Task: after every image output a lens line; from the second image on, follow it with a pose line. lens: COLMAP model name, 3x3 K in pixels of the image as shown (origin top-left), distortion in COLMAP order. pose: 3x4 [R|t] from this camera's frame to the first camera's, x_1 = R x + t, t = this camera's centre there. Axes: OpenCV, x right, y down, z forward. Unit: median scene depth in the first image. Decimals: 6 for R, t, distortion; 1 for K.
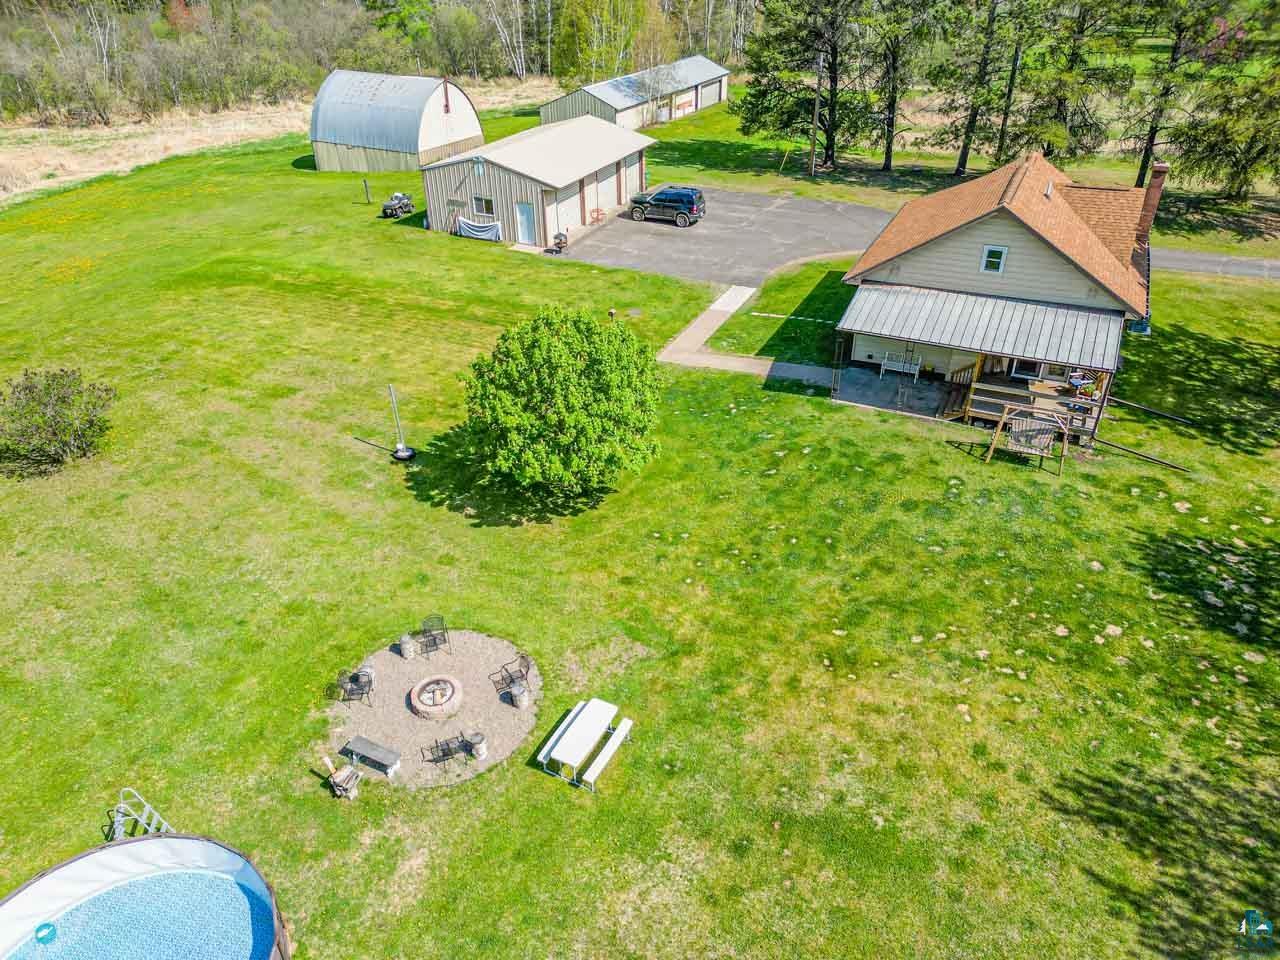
lens RADIAL K [[894.7, 0, 636.3], [0, 894.7, 476.2], [0, 0, 1]] dist [0.075595, -0.071291]
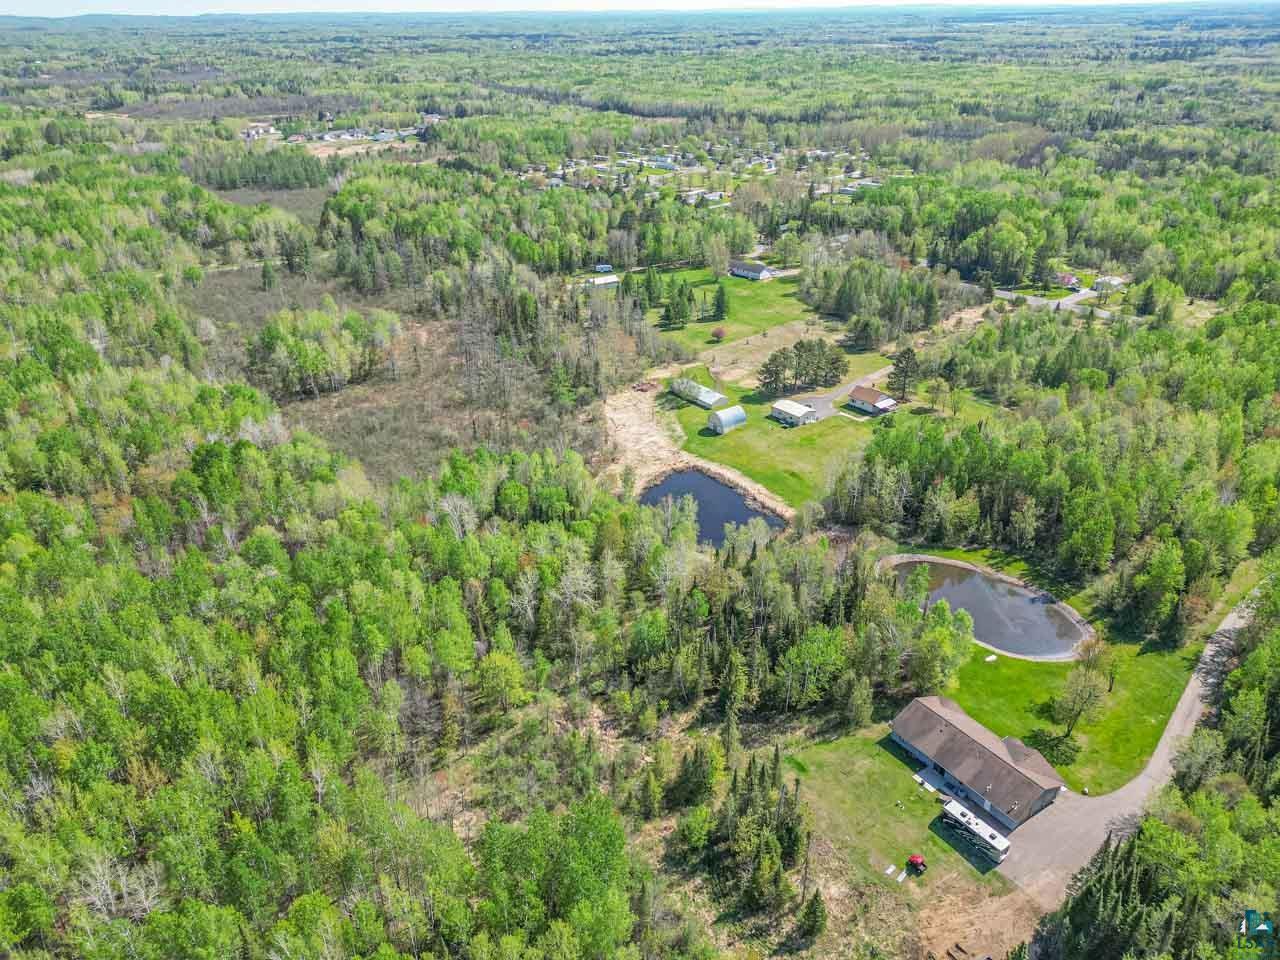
lens RADIAL K [[894.7, 0, 637.0], [0, 894.7, 481.3], [0, 0, 1]] dist [0.075595, -0.071291]
pose [[0.441945, -0.409283, 0.798230, -7.416775], [0.478601, 0.860197, 0.176075, -2.017956], [-0.758700, 0.304218, 0.576043, -1.955331]]
